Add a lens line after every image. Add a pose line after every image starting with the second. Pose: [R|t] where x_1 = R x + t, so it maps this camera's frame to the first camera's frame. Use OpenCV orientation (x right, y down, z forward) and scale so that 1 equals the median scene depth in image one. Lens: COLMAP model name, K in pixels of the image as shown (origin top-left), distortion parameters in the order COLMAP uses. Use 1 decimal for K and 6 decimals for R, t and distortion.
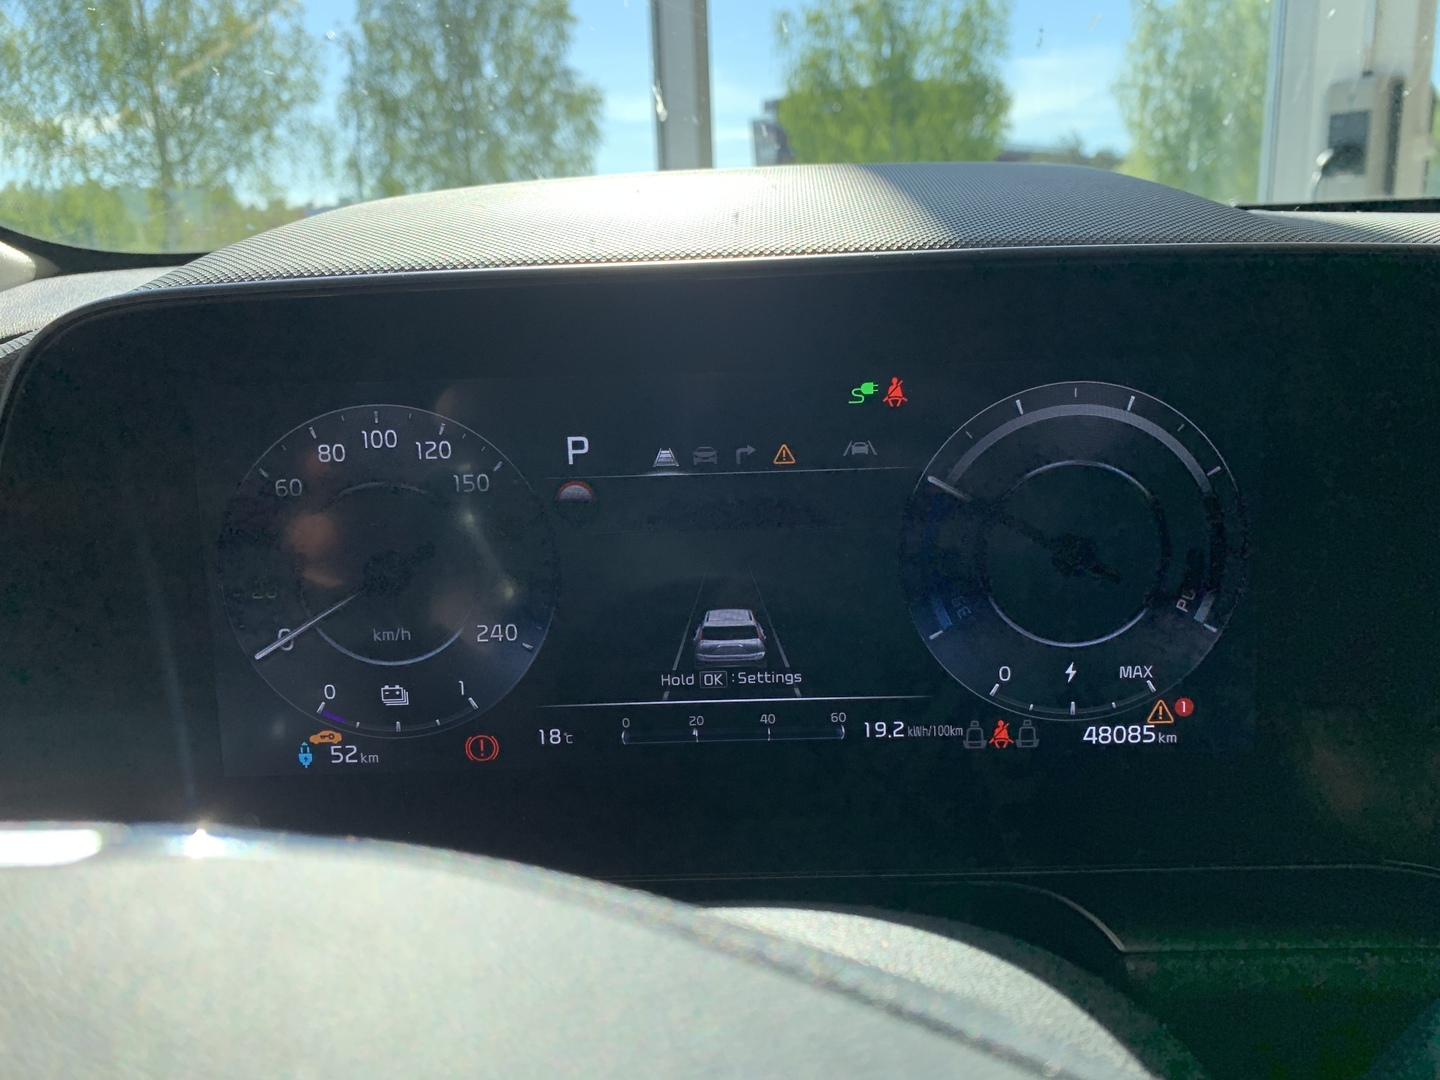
lens RADIAL K [[1111.2, 0, 720.0], [0, 1111.2, 540.0], [0, 0, 1]] dist [0.004544, -0.009175]
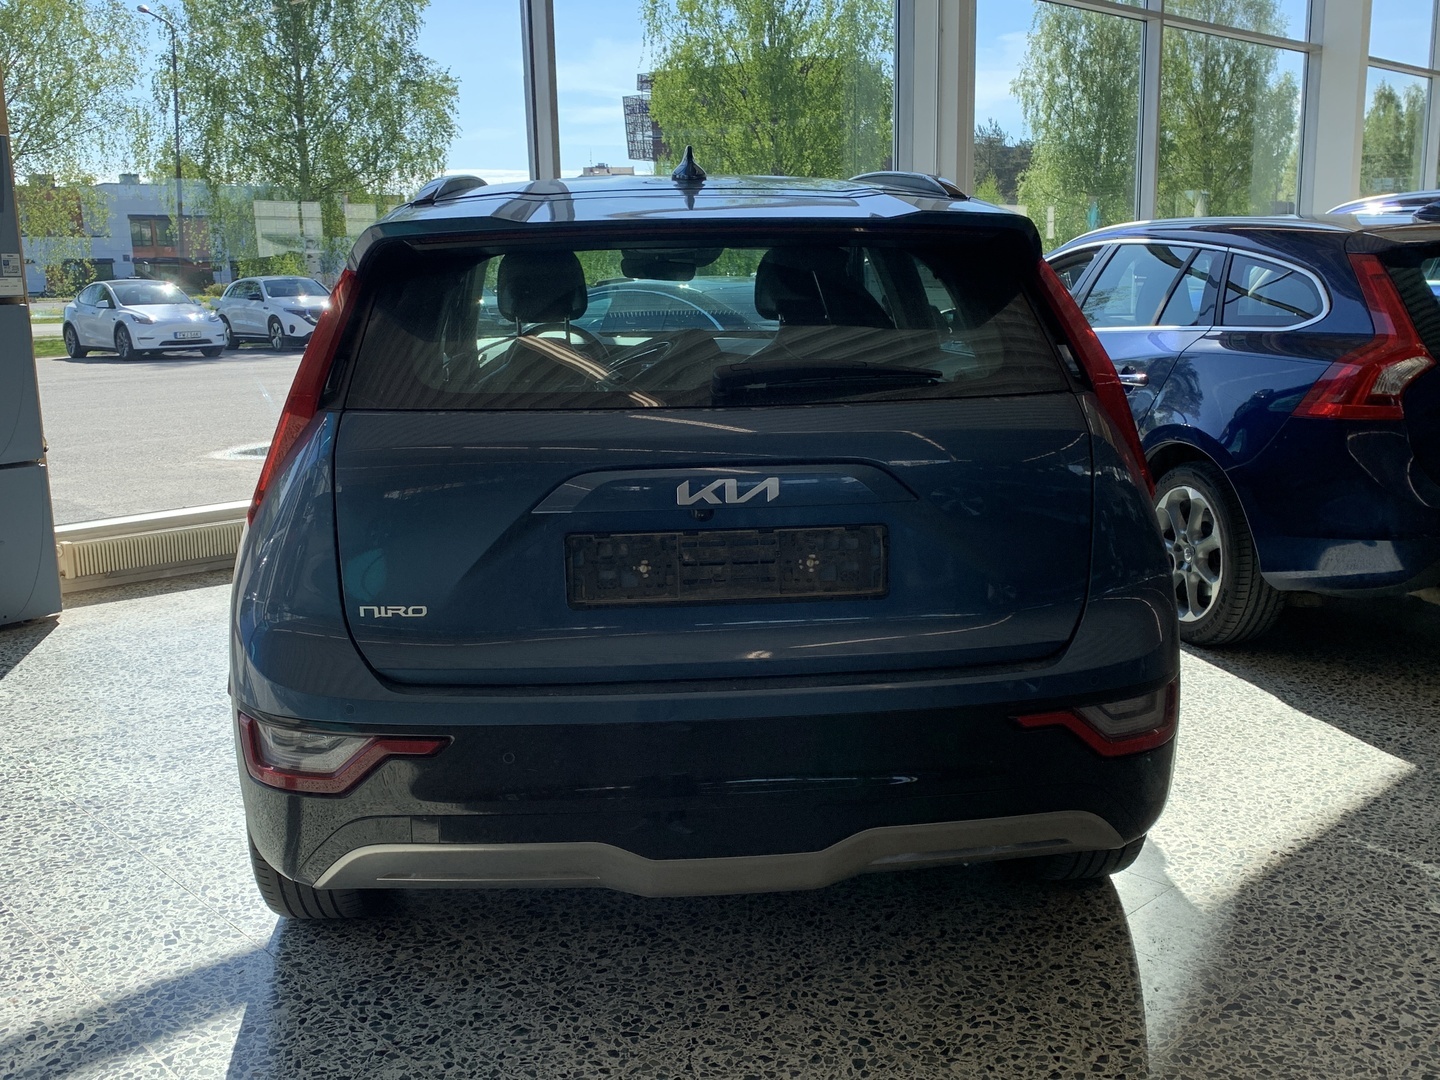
lens RADIAL K [[1366.4, 0, 720.0], [0, 1366.4, 540.0], [0, 0, 1]] dist [0.007245, 0.004941]
pose [[0.995276, -0.000918, 0.097083, 0.000648], [0.004968, 0.999127, -0.041483, 0.019486], [-0.096960, 0.041770, 0.994411, -0.116980]]
